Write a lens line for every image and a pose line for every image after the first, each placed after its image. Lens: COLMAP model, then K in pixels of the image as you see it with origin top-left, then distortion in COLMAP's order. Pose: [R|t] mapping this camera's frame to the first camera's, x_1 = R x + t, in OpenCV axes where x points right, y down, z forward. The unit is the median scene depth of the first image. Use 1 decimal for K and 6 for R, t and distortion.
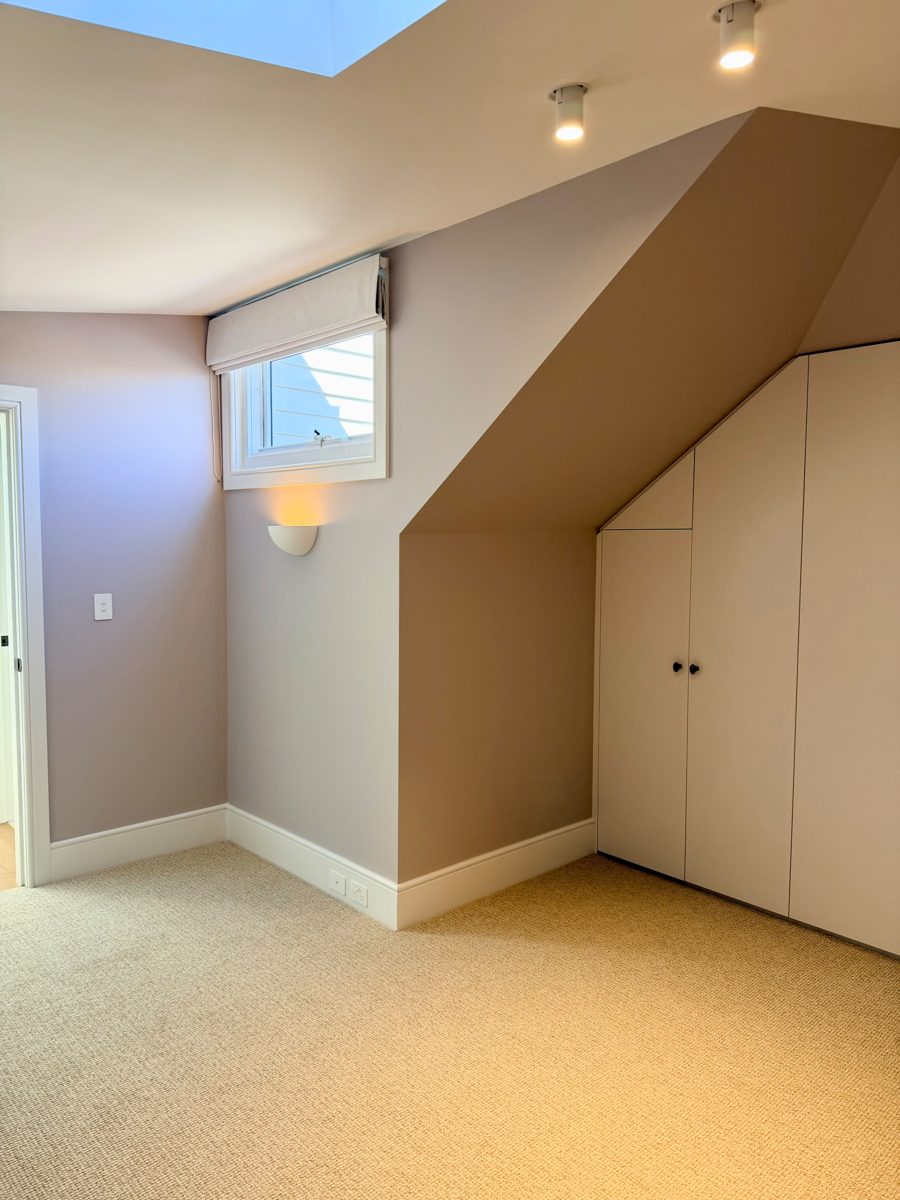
lens RADIAL K [[835.0, 0, 450.9], [0, 835.0, 598.9], [0, 0, 1]] dist [0.042781, -0.011167]
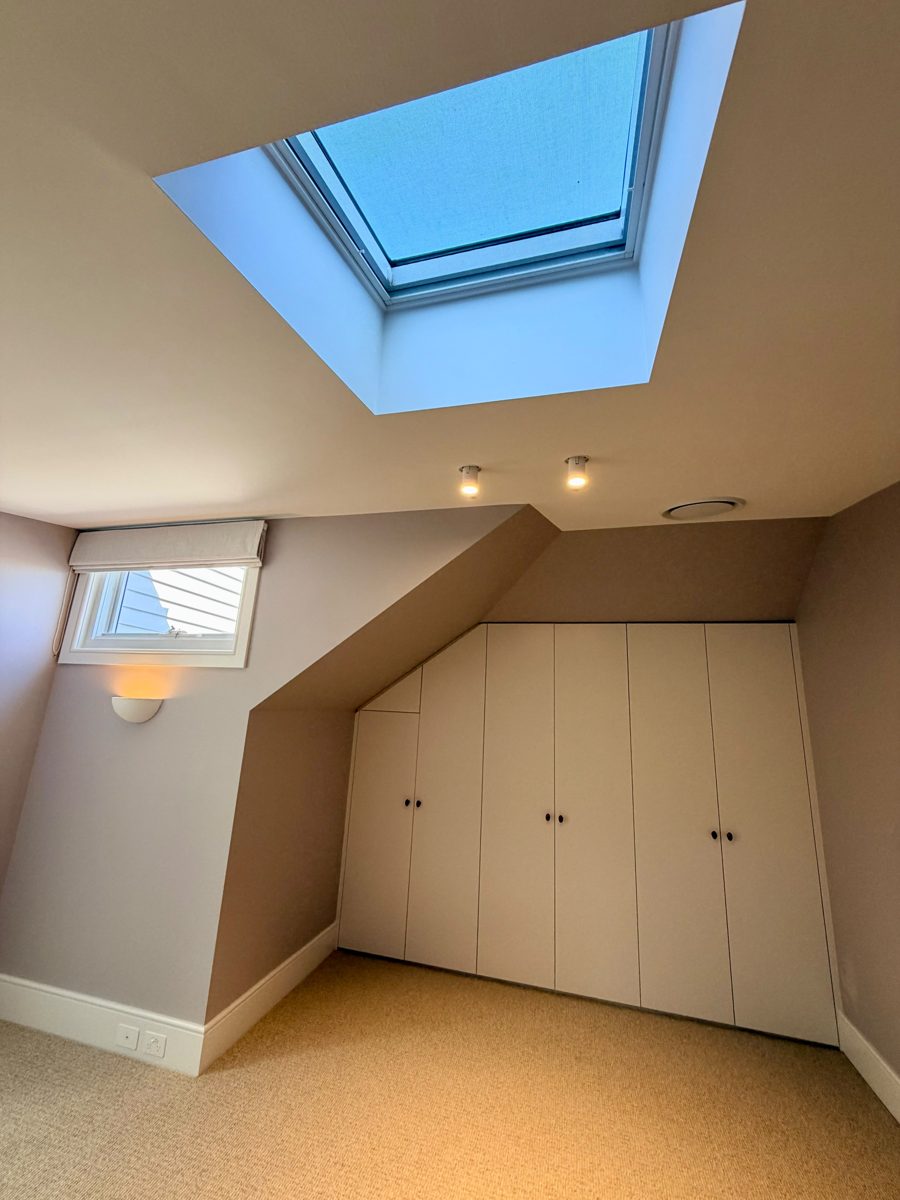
lens RADIAL K [[473.6, 0, 447.4], [0, 473.6, 599.3], [0, 0, 1]] dist [-0.001180, 0.000660]
pose [[0.845861, 0.161388, 0.508402, -0.189177], [-0.003415, 0.954748, -0.297396, -0.019911], [-0.533392, 0.249820, 0.808136, 0.149735]]
